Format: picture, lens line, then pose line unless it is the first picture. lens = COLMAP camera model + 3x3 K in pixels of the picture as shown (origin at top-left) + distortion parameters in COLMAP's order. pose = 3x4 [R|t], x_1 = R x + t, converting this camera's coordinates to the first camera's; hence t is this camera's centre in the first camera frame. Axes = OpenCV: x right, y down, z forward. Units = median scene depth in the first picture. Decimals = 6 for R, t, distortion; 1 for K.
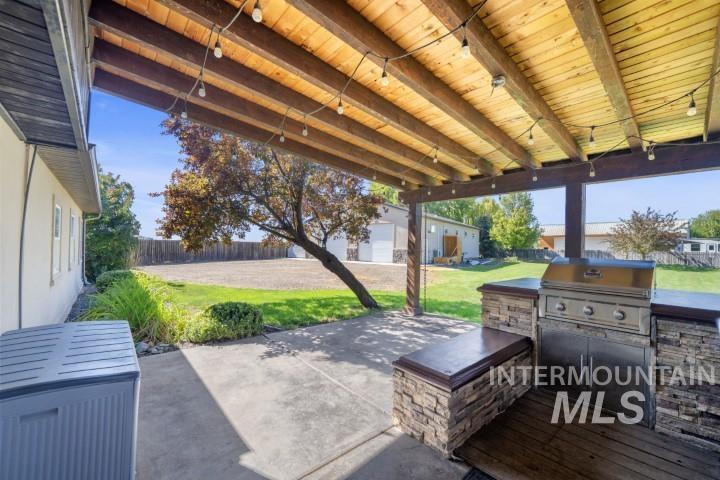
lens RADIAL K [[295.6, 0, 359.9], [0, 295.6, 241.5], [0, 0, 1]] dist [-0.001824, -0.001043]
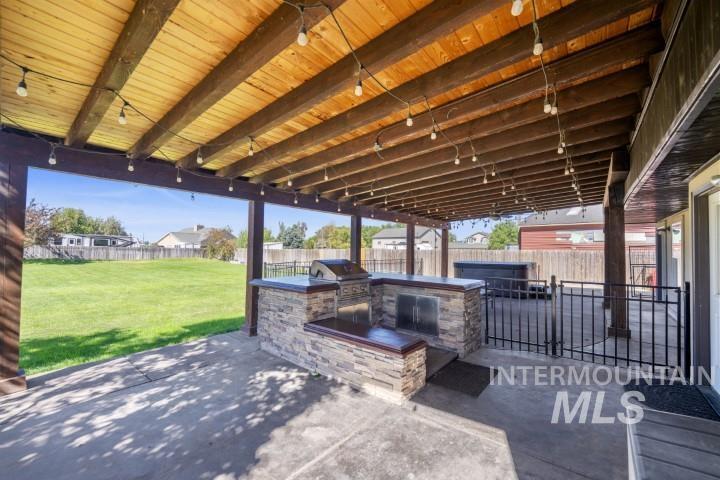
lens RADIAL K [[295.6, 0, 359.9], [0, 295.6, 241.4], [0, 0, 1]] dist [-0.001824, -0.001043]
pose [[-0.181074, 0.006497, 0.983448, -0.493687], [-0.034269, 0.999329, -0.012912, -0.015698], [-0.982872, -0.036040, -0.180730, 0.660160]]
